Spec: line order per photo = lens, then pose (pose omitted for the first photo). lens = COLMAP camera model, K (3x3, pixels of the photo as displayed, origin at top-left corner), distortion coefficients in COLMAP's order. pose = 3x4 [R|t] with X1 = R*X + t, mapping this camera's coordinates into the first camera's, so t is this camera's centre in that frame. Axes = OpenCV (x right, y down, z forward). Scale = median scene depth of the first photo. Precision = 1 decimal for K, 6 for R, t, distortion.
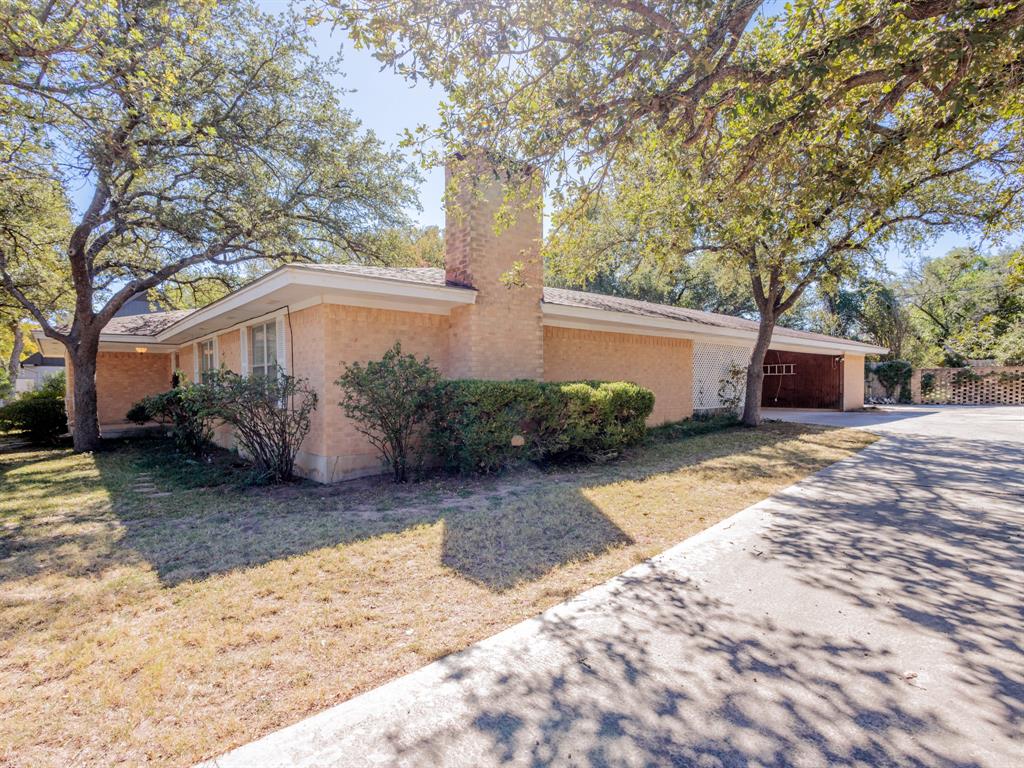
lens RADIAL K [[531.5, 0, 509.5], [0, 531.5, 400.9], [0, 0, 1]] dist [0.000591, -0.000317]
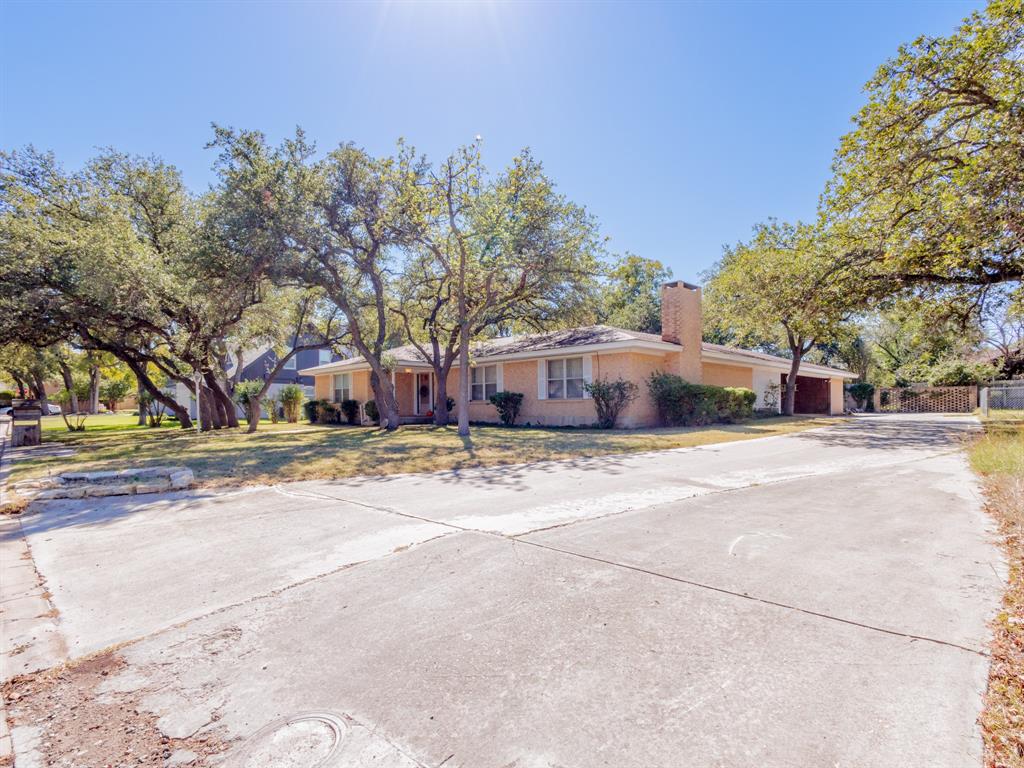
lens RADIAL K [[531.5, 0, 509.5], [0, 531.5, 400.9], [0, 0, 1]] dist [0.000591, -0.000317]
pose [[0.999006, 0.008064, 0.043841, -0.321506], [-0.006159, 0.999038, -0.043411, 0.045360], [-0.044149, 0.043098, 0.998095, -0.430884]]
